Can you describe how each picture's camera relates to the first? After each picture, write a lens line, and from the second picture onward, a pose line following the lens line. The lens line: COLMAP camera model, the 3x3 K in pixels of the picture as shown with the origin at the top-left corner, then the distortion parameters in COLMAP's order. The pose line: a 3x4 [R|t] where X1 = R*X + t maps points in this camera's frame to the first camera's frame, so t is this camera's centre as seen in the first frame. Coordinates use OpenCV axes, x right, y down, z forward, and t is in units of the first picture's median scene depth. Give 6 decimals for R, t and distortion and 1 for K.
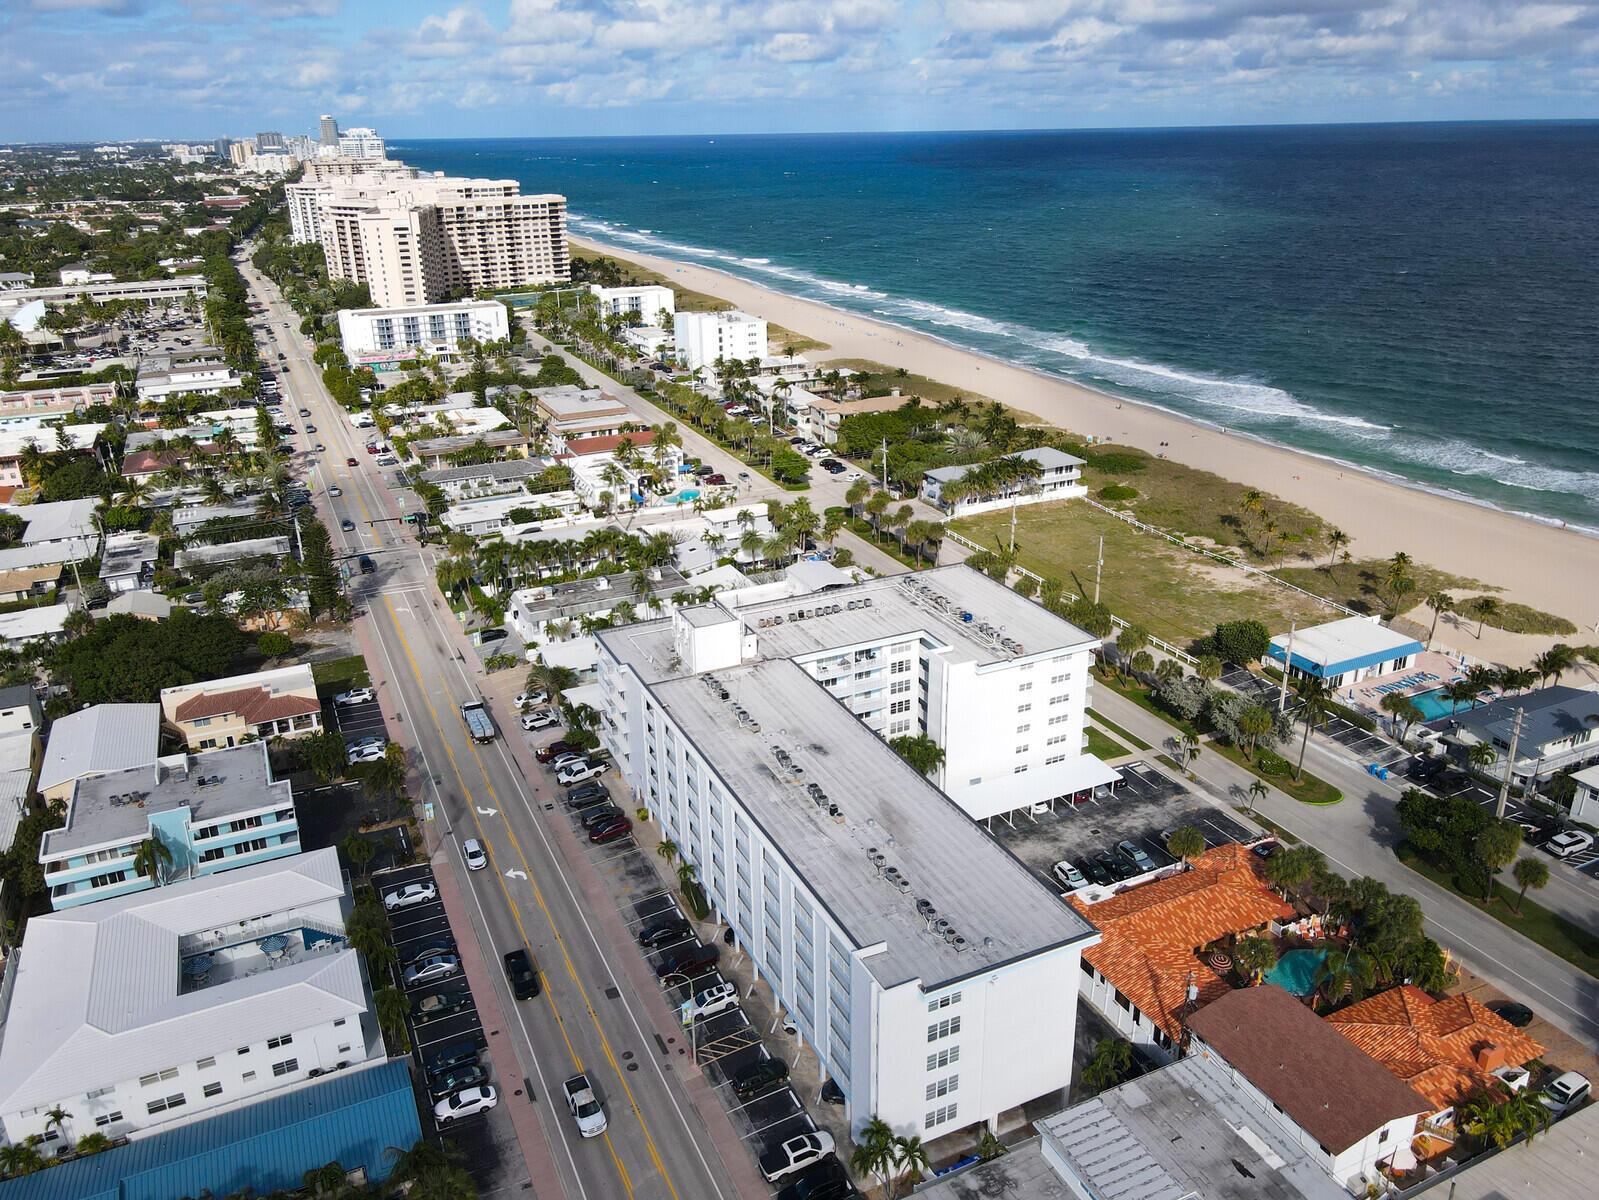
lens RADIAL K [[1195.7, 0, 799.5], [0, 1195.7, 600.0], [0, 0, 1]] dist [-0.009790, 0.060120]
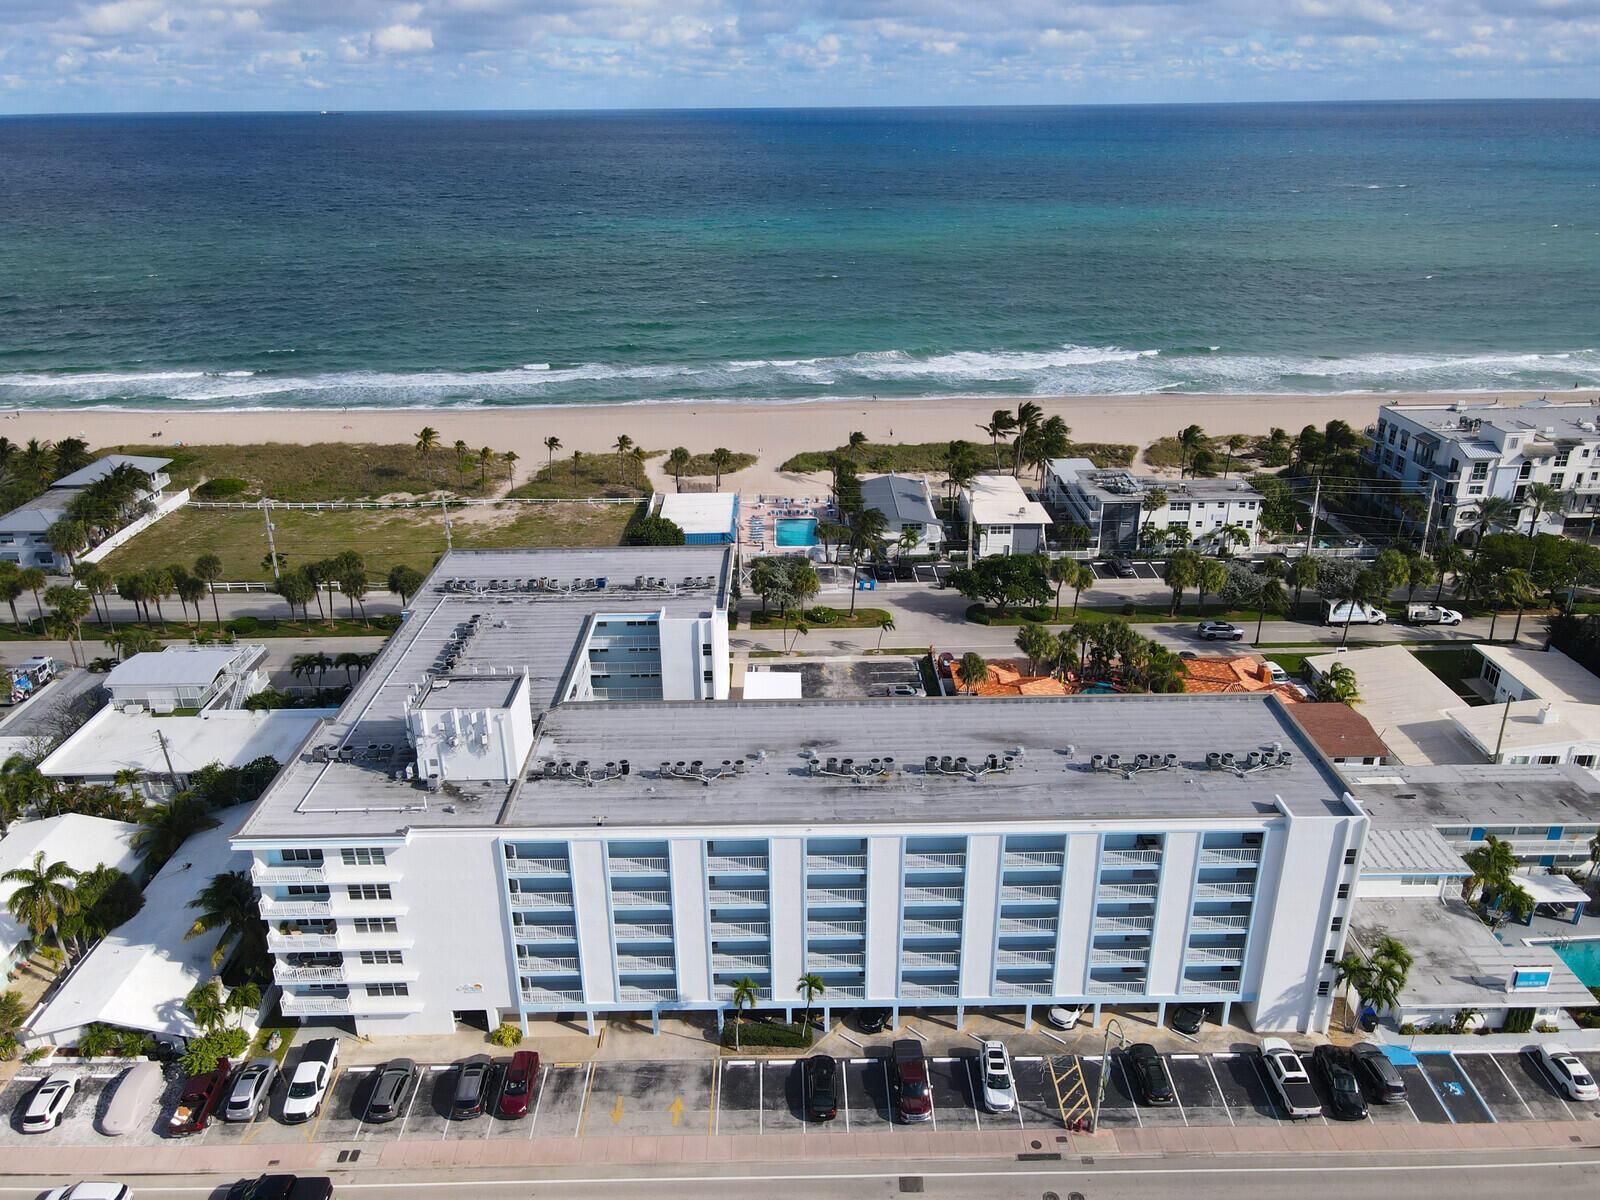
lens RADIAL K [[1174.9, 0, 800.0], [0, 1174.9, 600.0], [0, 0, 1]] dist [0.012355, -0.000227]
pose [[0.419444, -0.346043, 0.839239, -0.448261], [0.337933, 0.917570, 0.209445, -0.091135], [-0.842537, 0.195756, 0.501808, 0.478685]]
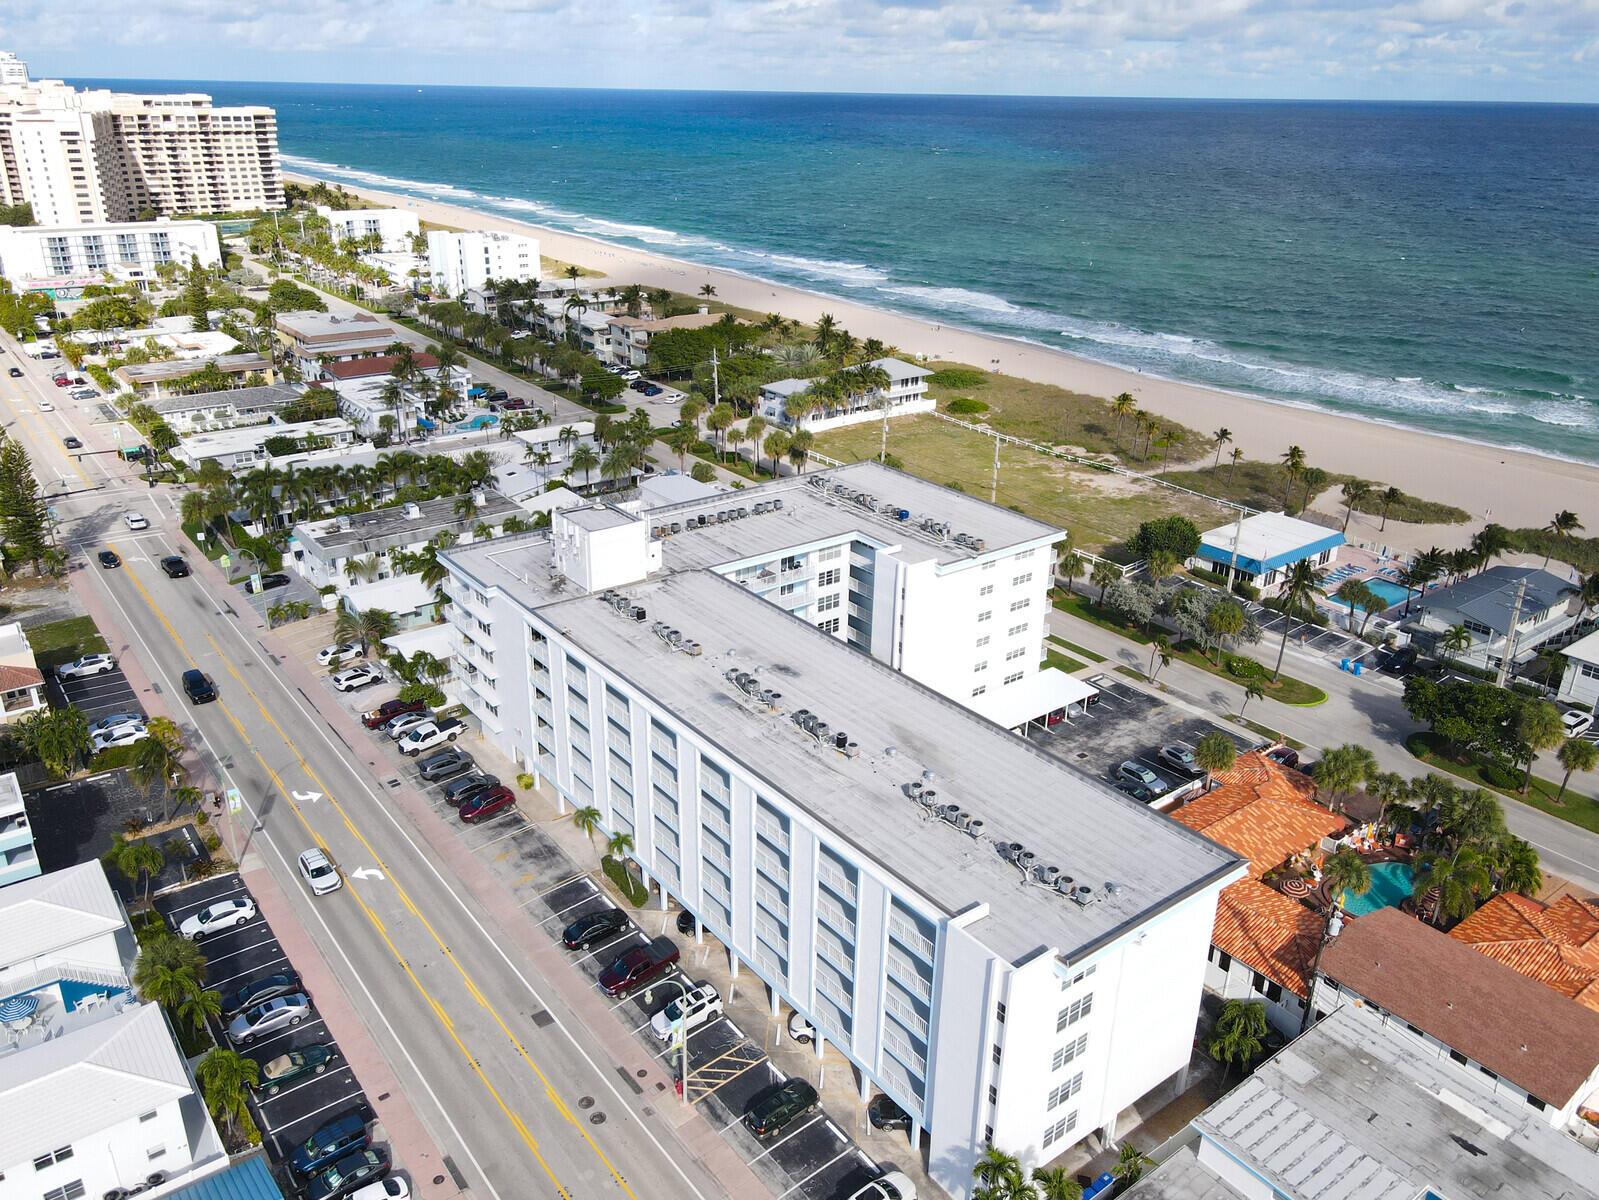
lens RADIAL K [[1223.4, 0, 799.5], [0, 1223.4, 600.0], [0, 0, 1]] dist [0.012870, 0.008956]
pose [[0.976978, -0.054328, 0.206308, -0.104263], [0.049851, 0.998396, 0.026839, 0.045563], [-0.207435, -0.015937, 0.978119, 0.175942]]
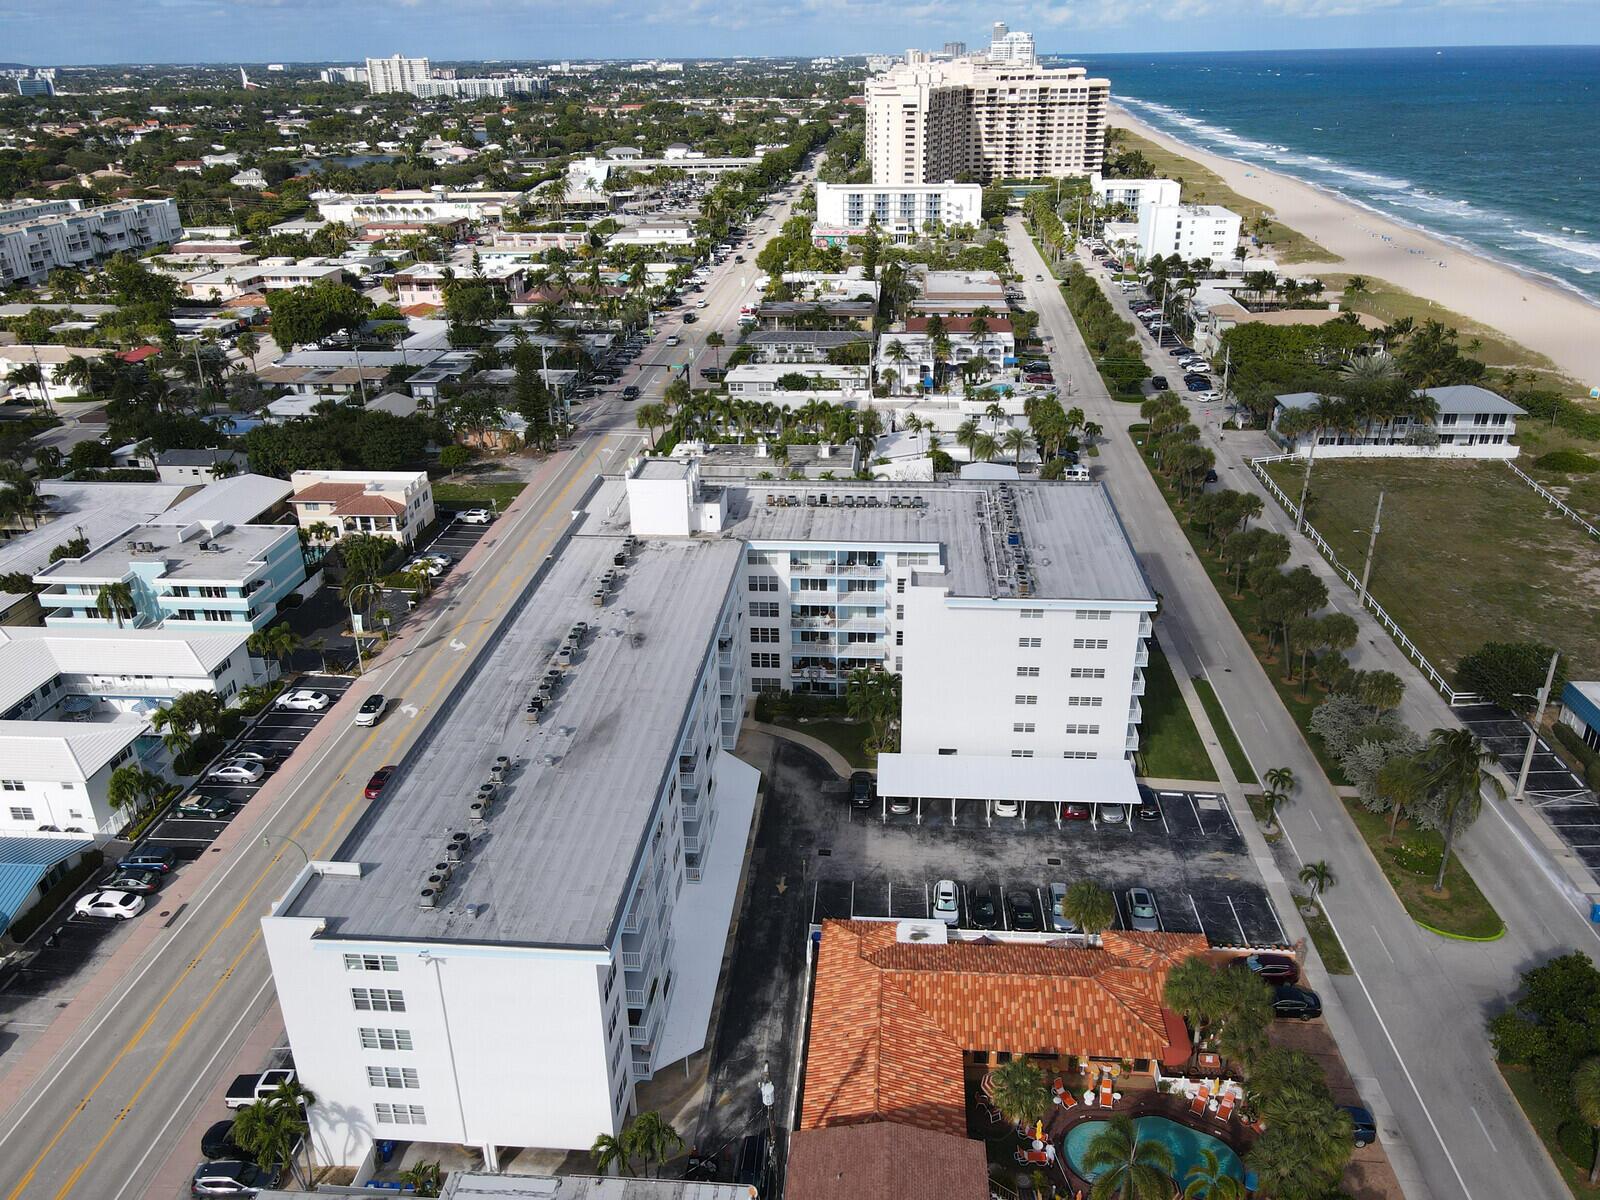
lens RADIAL K [[1205.3, 0, 800.0], [0, 1205.3, 600.0], [0, 0, 1]] dist [0.009299, 0.032286]
pose [[0.869825, 0.208735, -0.447028, 0.353767], [-0.182861, 0.977954, 0.100836, -0.000307], [0.458221, -0.005965, 0.888818, 0.265139]]
